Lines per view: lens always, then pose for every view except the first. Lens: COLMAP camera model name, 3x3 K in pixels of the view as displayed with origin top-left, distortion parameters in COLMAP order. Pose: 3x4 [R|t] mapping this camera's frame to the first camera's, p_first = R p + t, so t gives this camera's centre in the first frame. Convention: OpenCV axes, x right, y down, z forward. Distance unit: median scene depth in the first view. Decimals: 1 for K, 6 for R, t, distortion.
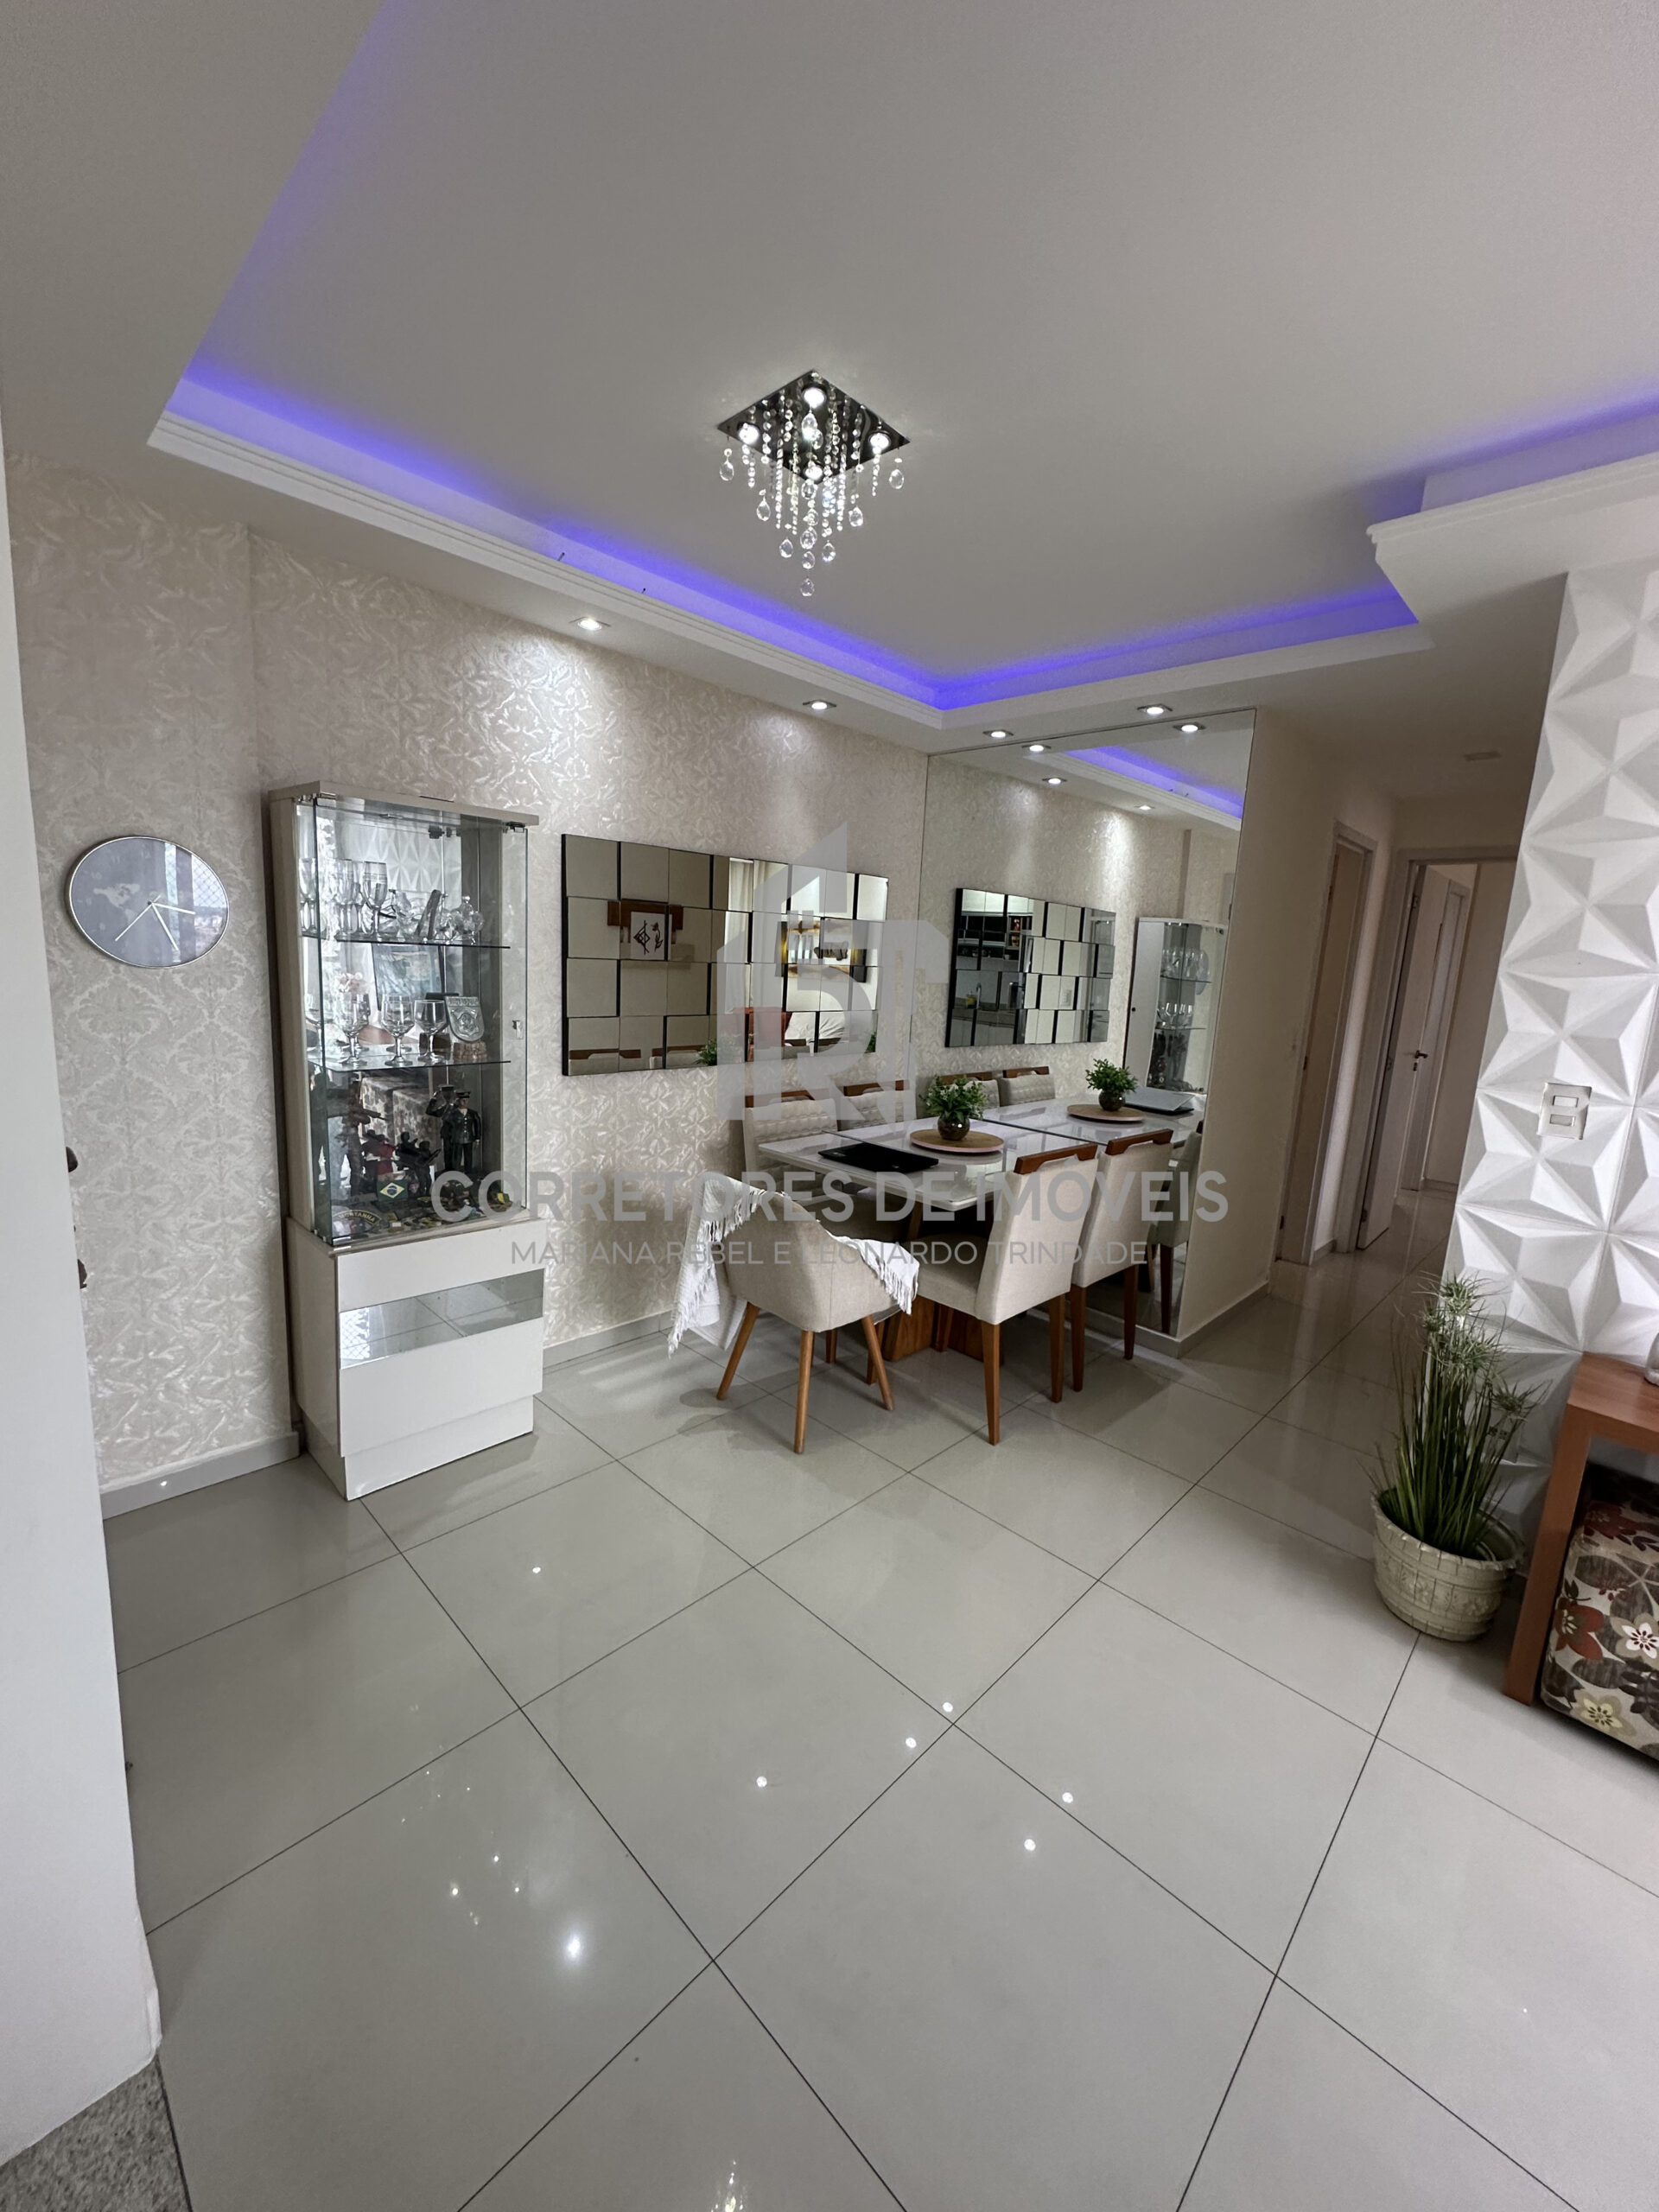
lens RADIAL K [[882.6, 0, 826.4], [0, 882.6, 1103.7], [0, 0, 1]] dist [-0.002412, 0.000443]
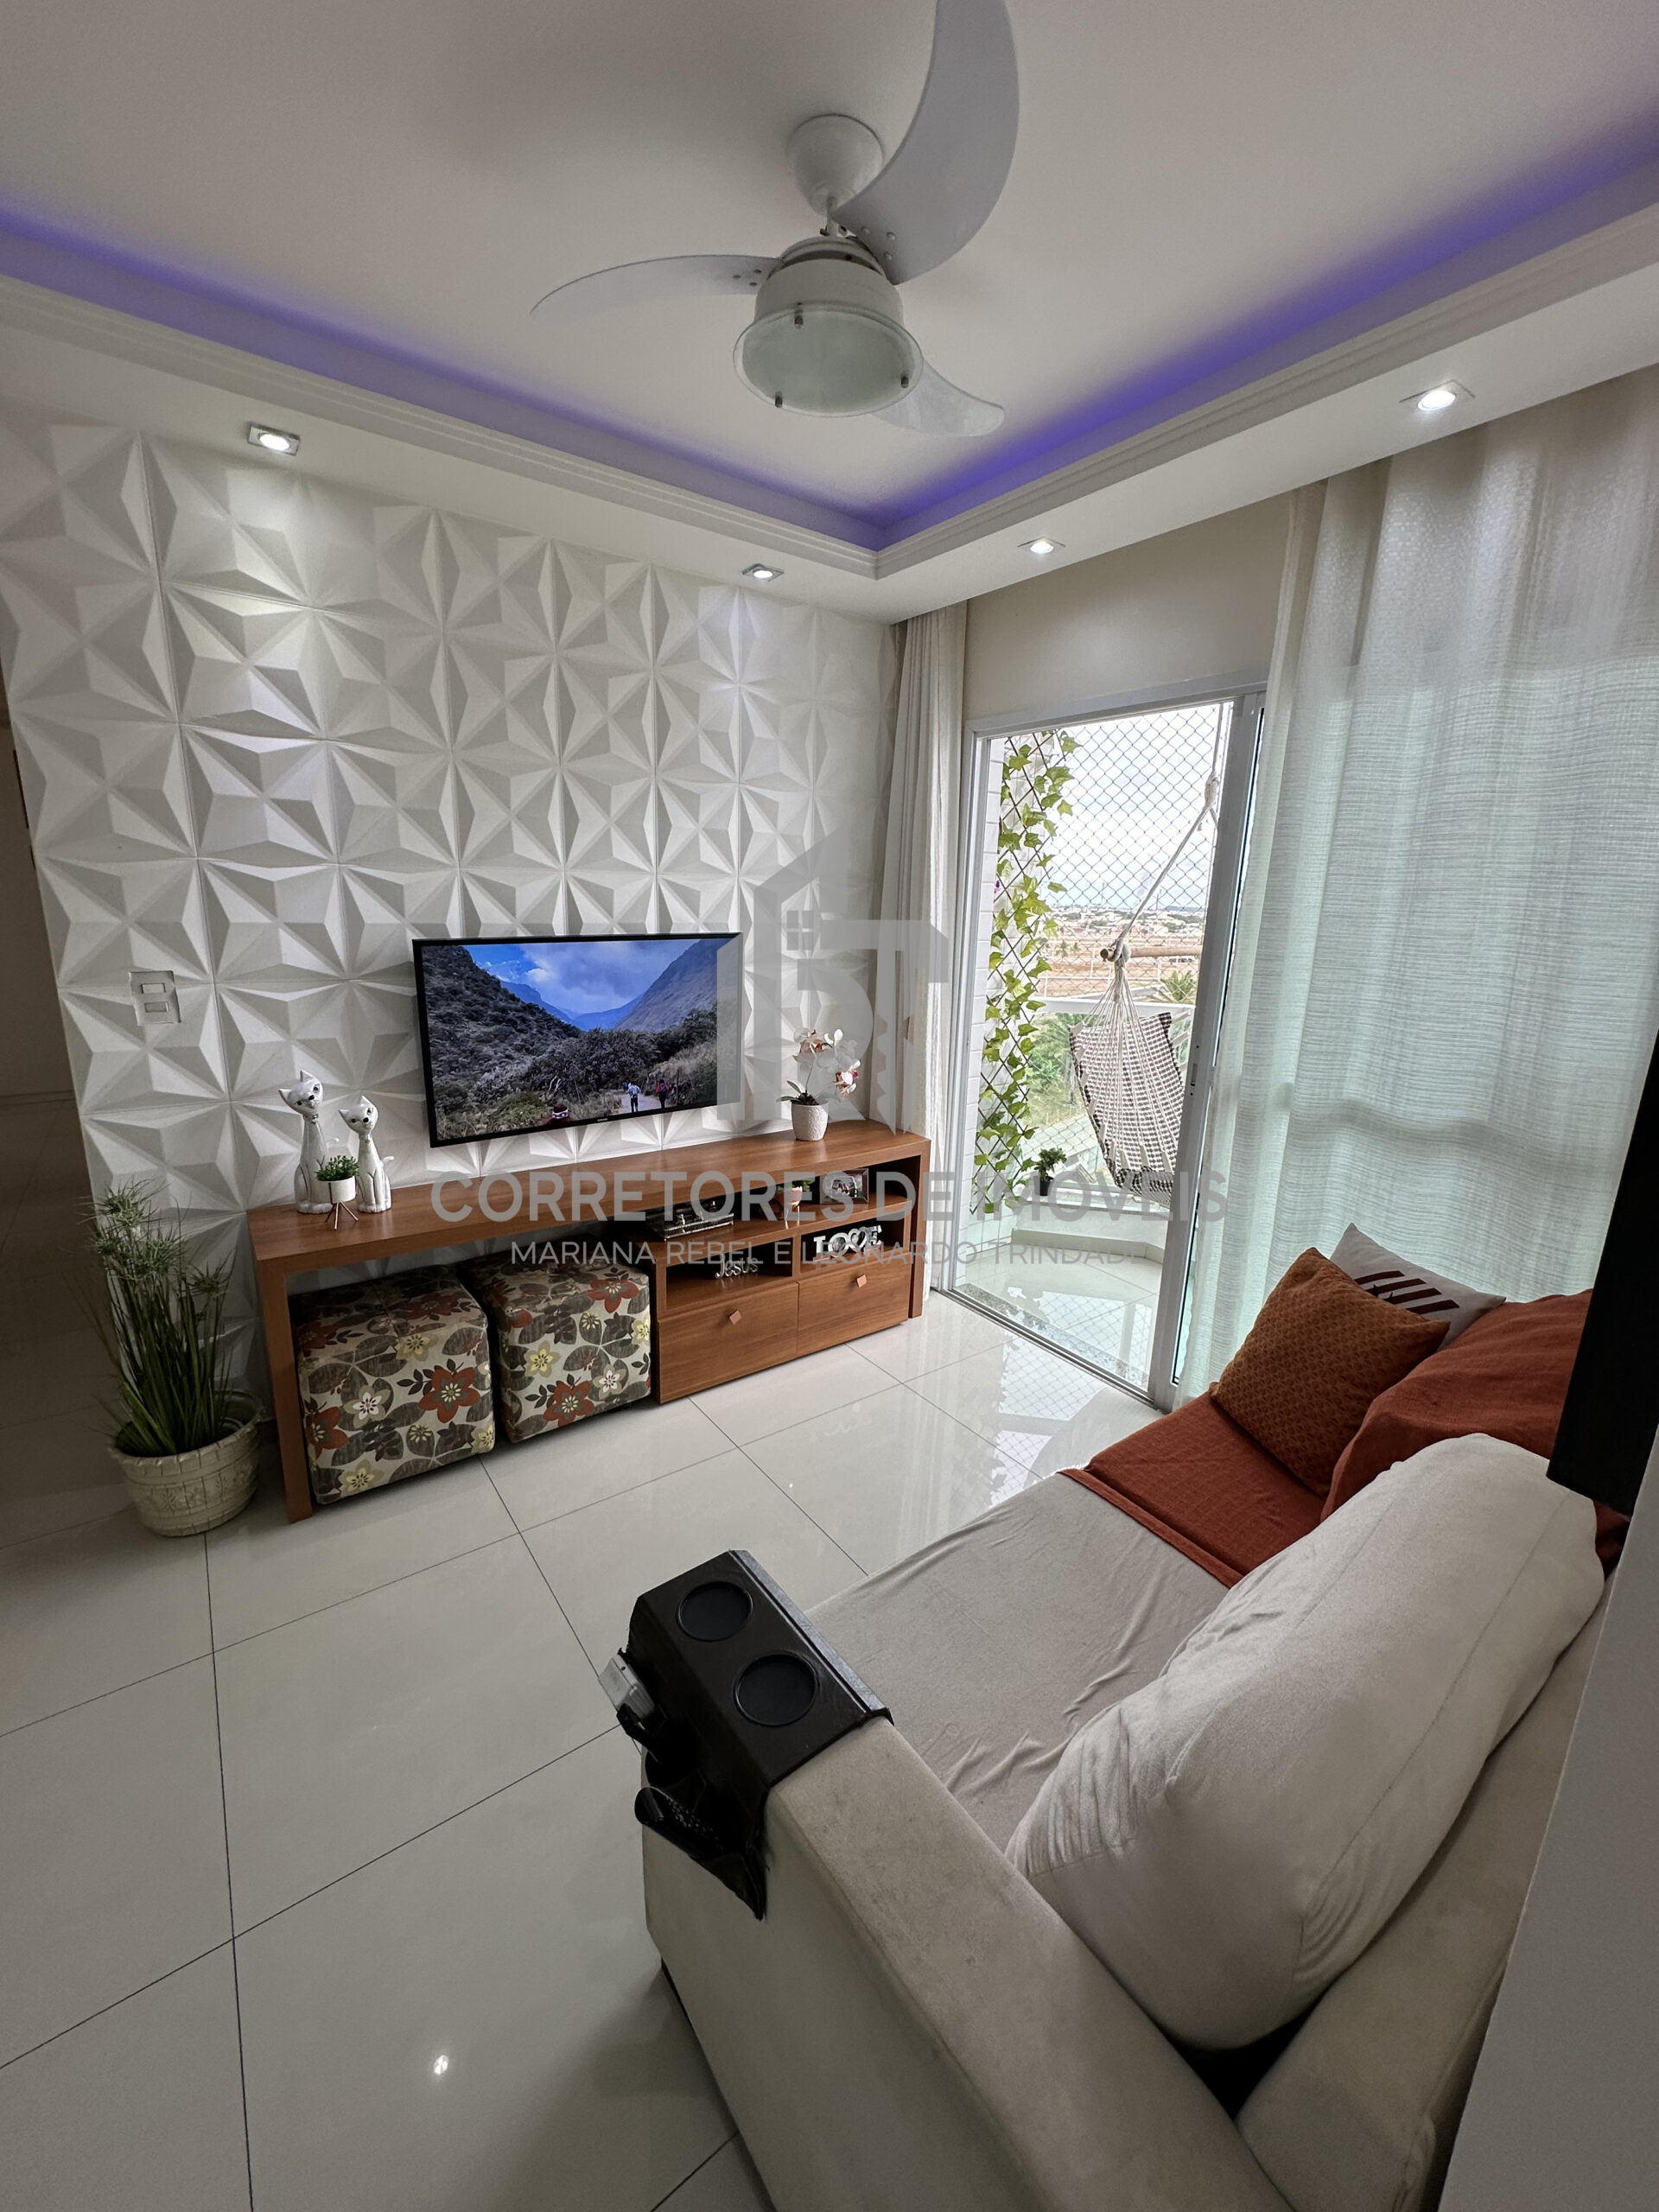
lens RADIAL K [[882.6, 0, 832.8], [0, 882.6, 1104.5], [0, 0, 1]] dist [-0.002412, 0.000443]
pose [[0.161281, -0.276104, 0.947499, -0.021179], [0.146611, 0.956118, 0.253660, -0.012795], [-0.975958, 0.098003, 0.194684, 0.043469]]
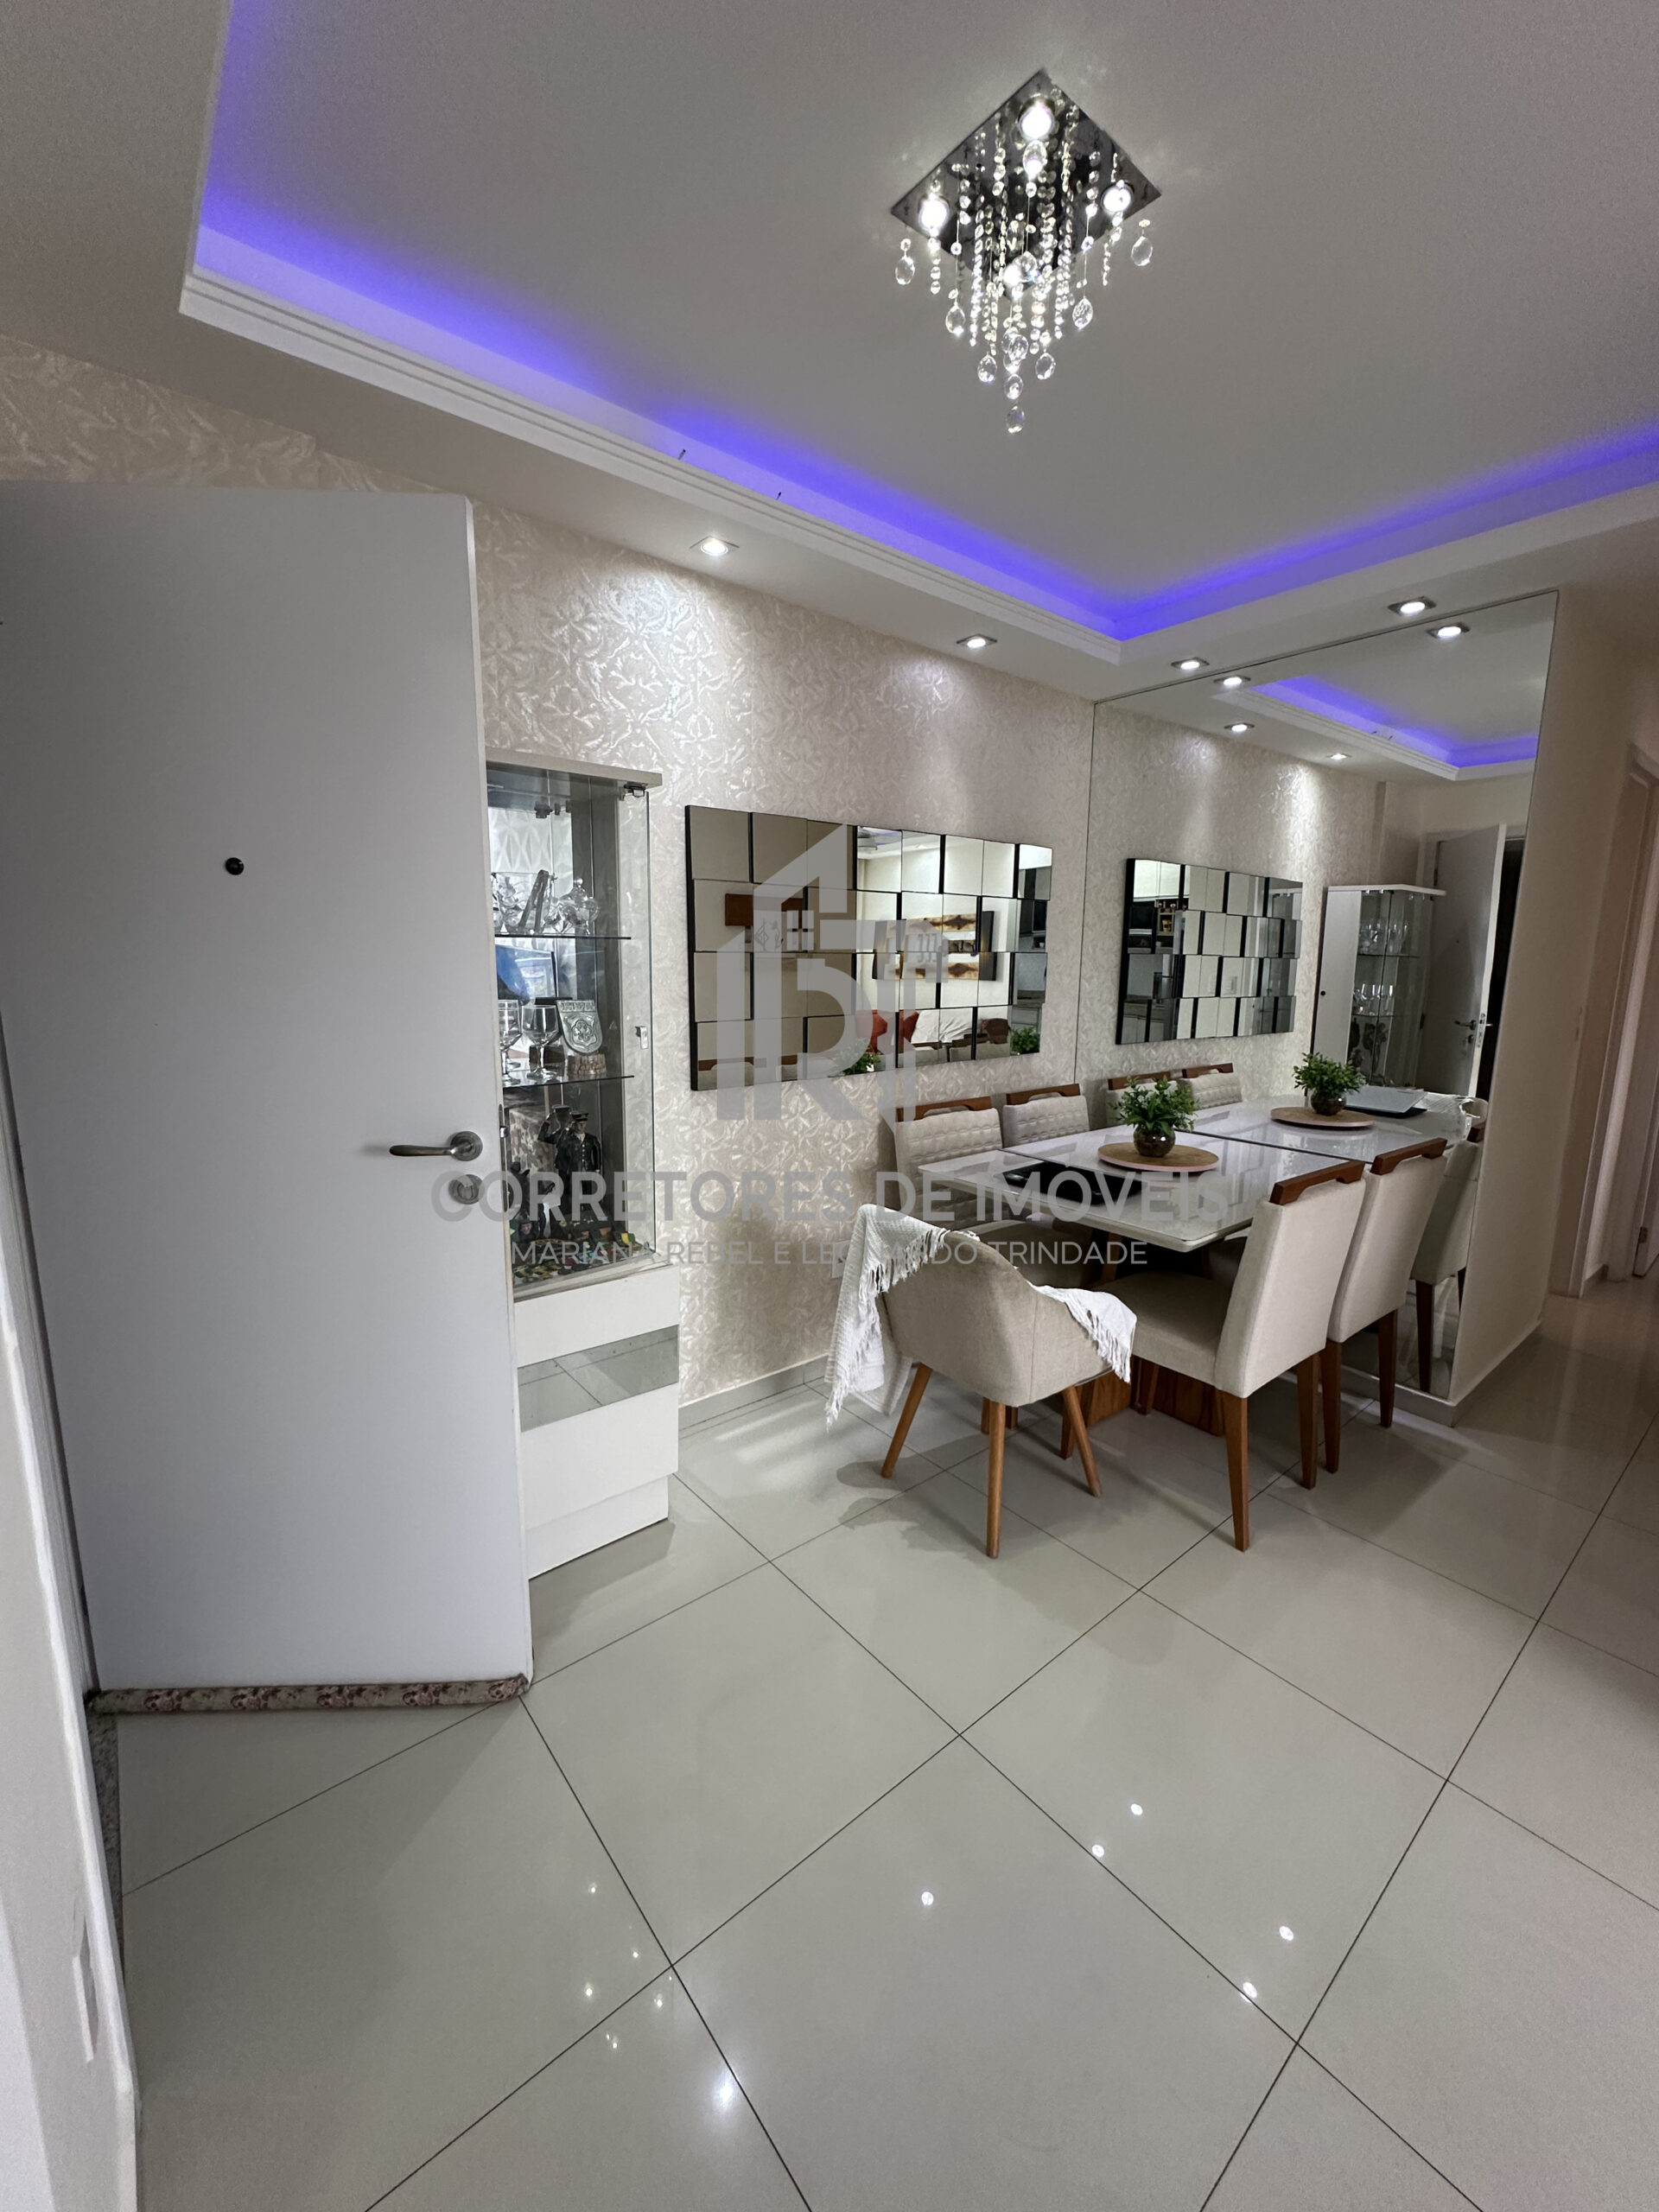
lens RADIAL K [[882.6, 0, 823.0], [0, 882.6, 1103.6], [0, 0, 1]] dist [-0.002412, 0.000443]
pose [[0.992245, -0.023717, -0.122014, -0.074602], [0.023034, 0.999710, -0.007009, -0.011305], [0.122145, 0.004144, 0.992504, 0.182426]]
